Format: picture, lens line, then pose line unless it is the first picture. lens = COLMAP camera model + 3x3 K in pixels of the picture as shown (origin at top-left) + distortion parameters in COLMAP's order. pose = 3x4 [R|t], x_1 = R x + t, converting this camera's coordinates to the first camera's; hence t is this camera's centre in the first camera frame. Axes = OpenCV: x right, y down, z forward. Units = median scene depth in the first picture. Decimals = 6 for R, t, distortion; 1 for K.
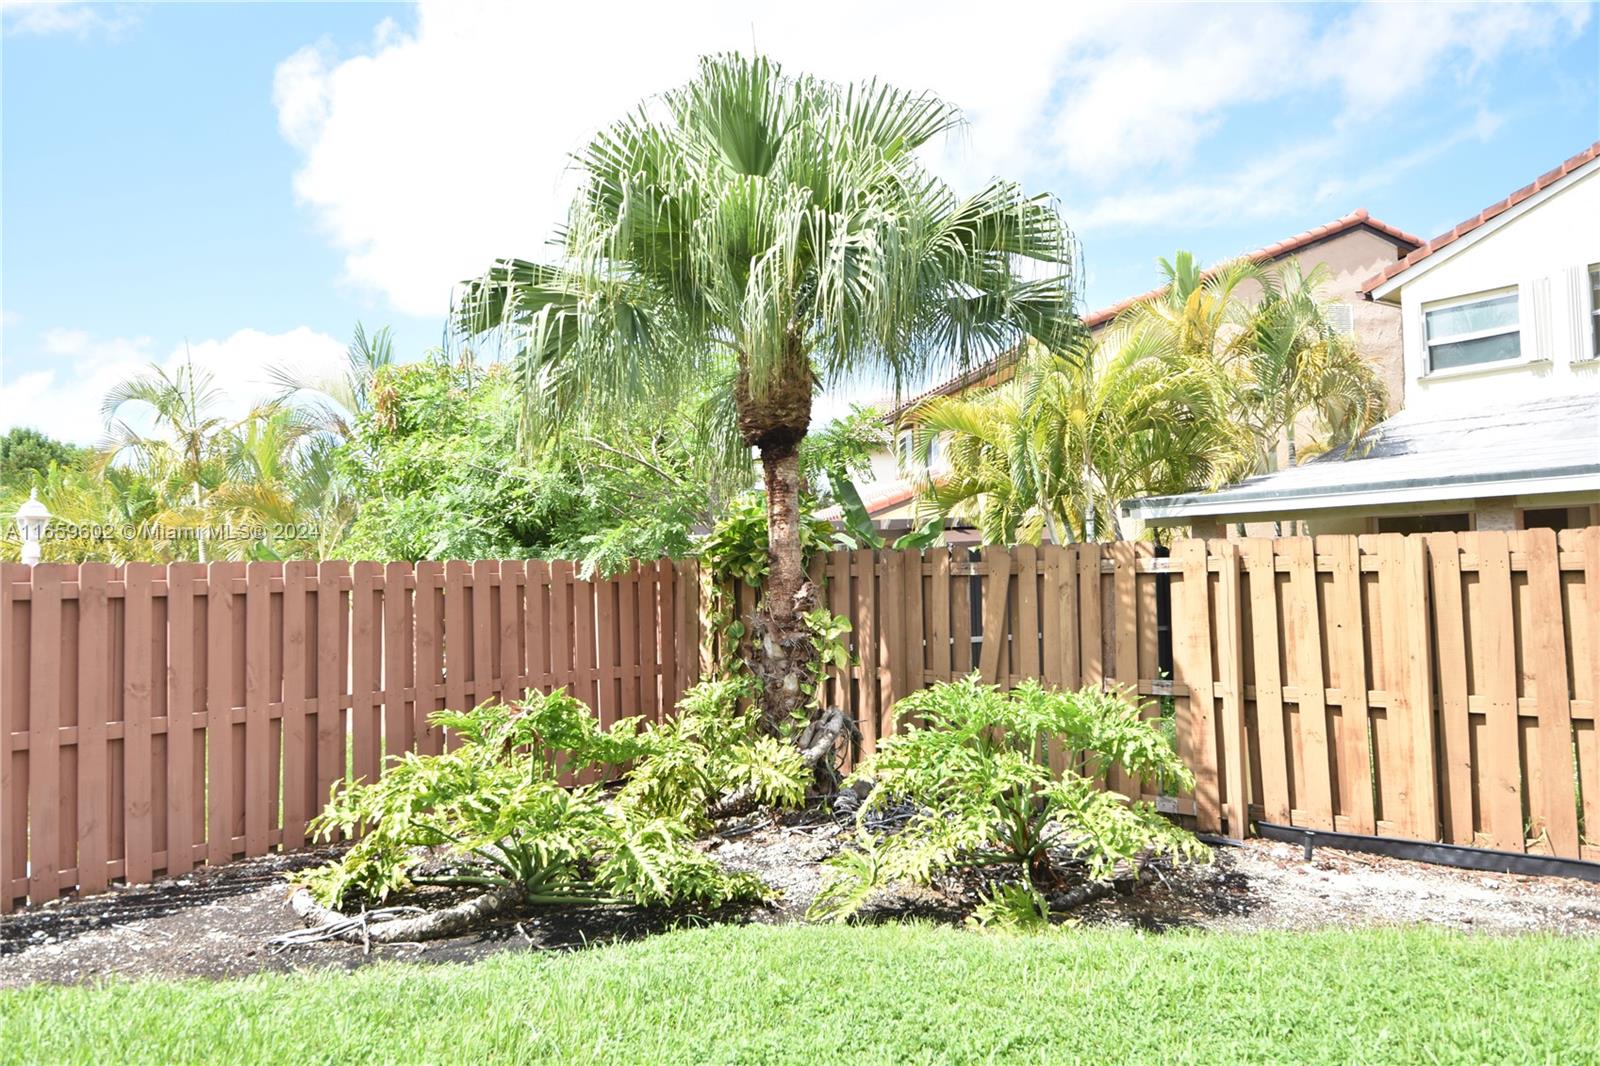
lens RADIAL K [[1151.8, 0, 794.8], [0, 1151.8, 501.6], [0, 0, 1]] dist [0.002119, 0.000039]
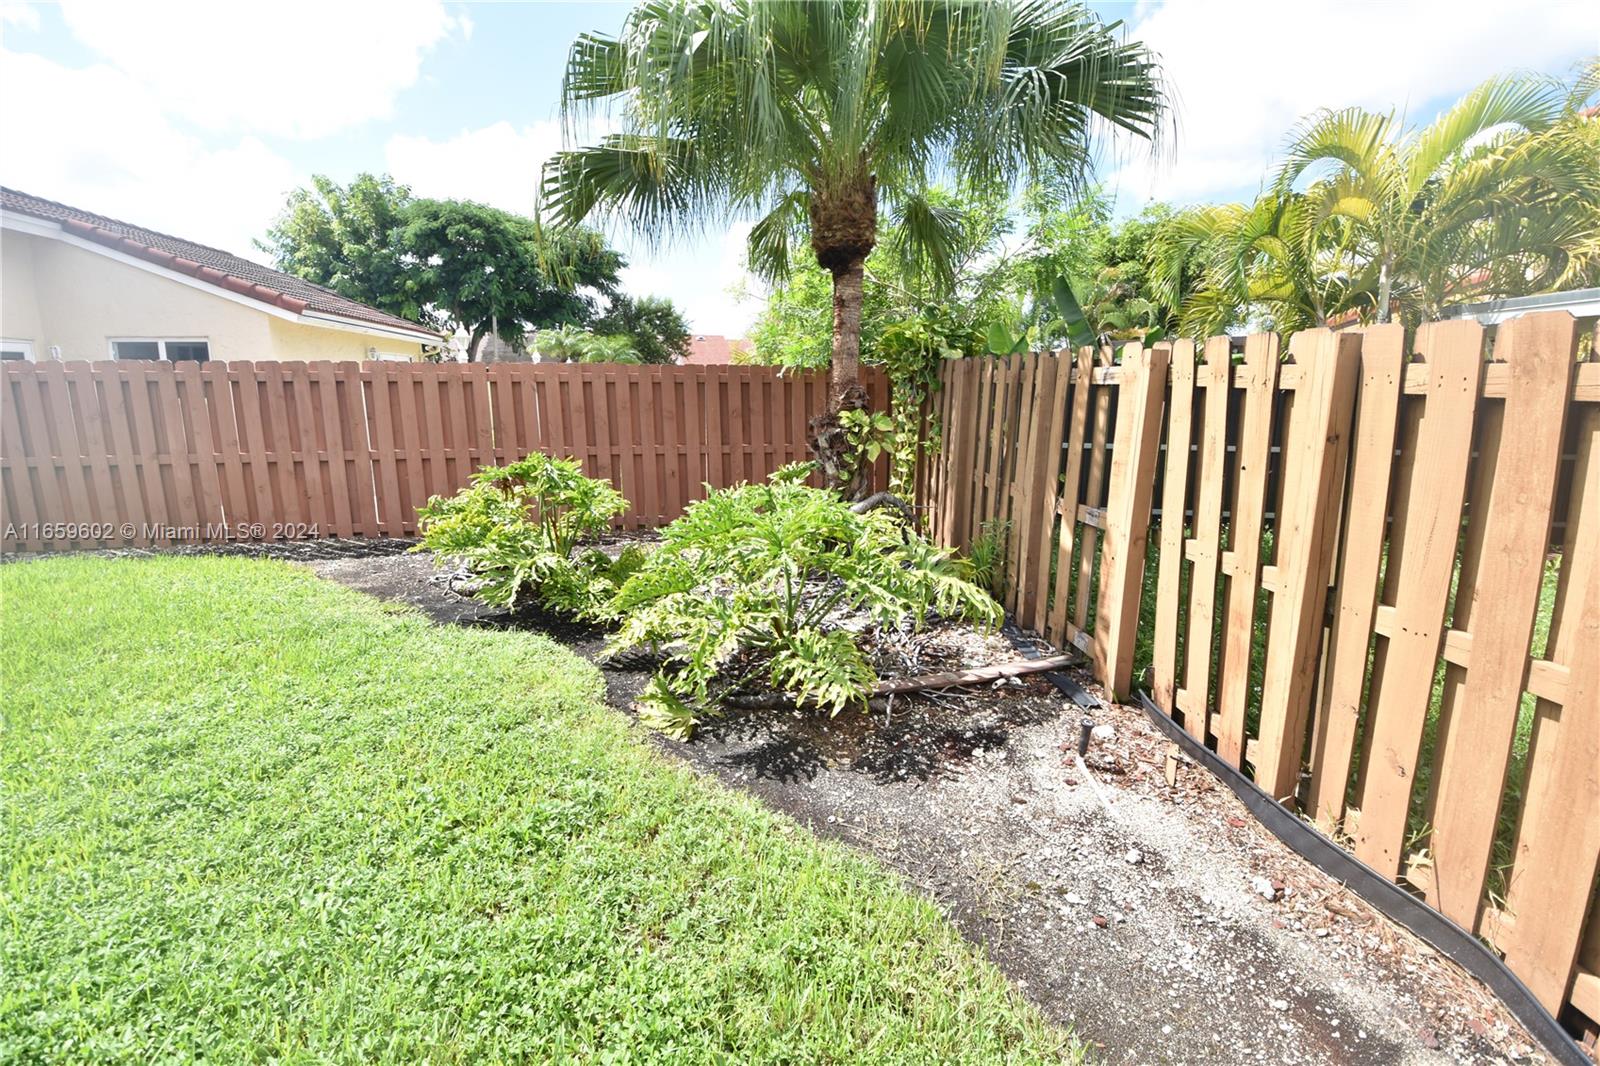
lens RADIAL K [[711.2, 0, 813.0], [0, 711.2, 498.5], [0, 0, 1]] dist [0.016426, -0.021855]
pose [[0.722221, 0.129436, -0.679443, 0.590803], [0.036897, 0.973725, 0.224718, 0.020587], [0.690677, -0.187366, 0.698469, 0.530453]]
